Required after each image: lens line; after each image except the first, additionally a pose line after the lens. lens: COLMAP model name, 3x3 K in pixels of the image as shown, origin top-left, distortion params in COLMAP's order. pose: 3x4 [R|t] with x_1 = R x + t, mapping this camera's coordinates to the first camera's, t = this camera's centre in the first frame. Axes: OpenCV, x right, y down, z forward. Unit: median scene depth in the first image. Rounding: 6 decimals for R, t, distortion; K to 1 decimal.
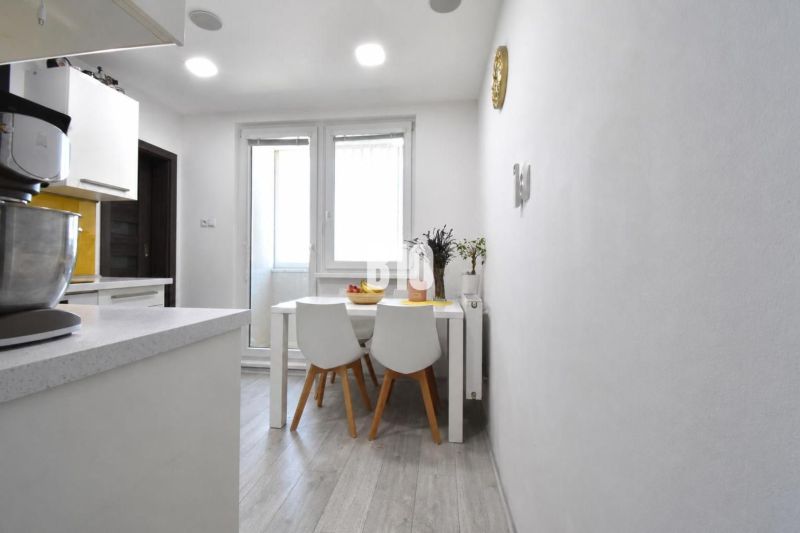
lens RADIAL K [[357.6, 0, 384.2], [0, 357.6, 260.3], [0, 0, 1]] dist [0.019769, -0.024677]
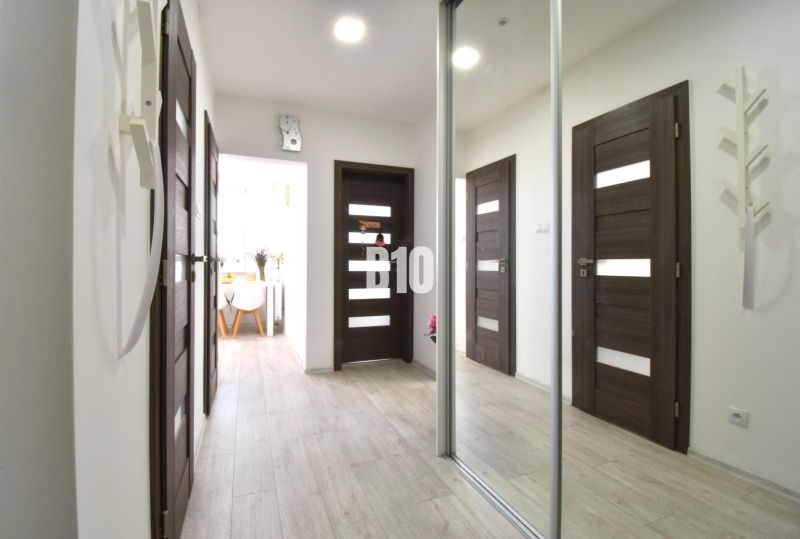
lens RADIAL K [[344.3, 0, 385.4], [0, 344.3, 264.6], [0, 0, 1]] dist [-0.001037, -0.000201]
pose [[0.862598, -0.004362, 0.505871, -0.253268], [0.003402, 0.999990, 0.002822, 0.008736], [-0.505878, -0.000714, 0.862605, -1.159262]]
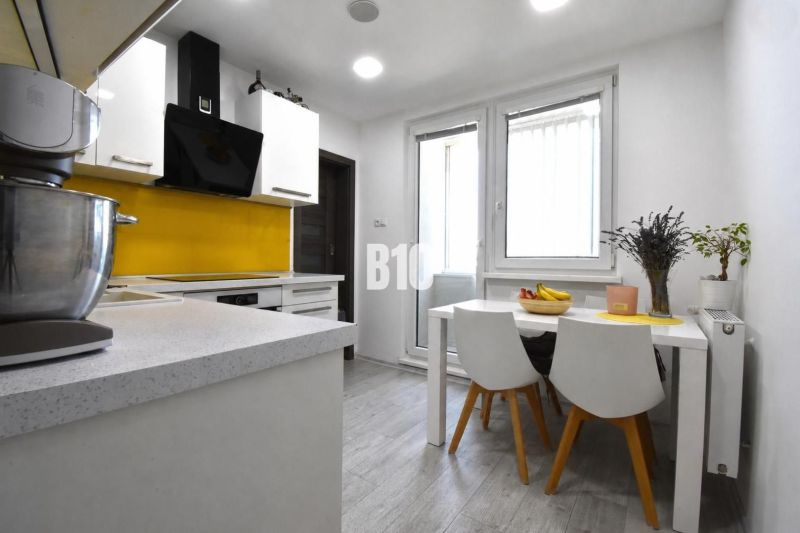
lens RADIAL K [[357.6, 0, 384.2], [0, 357.6, 260.3], [0, 0, 1]] dist [0.019769, -0.024677]
pose [[0.883402, 0.002564, -0.468609, 0.008680], [-0.000625, 0.999991, 0.004294, 0.001179], [0.468615, -0.003500, 0.883395, 0.138206]]
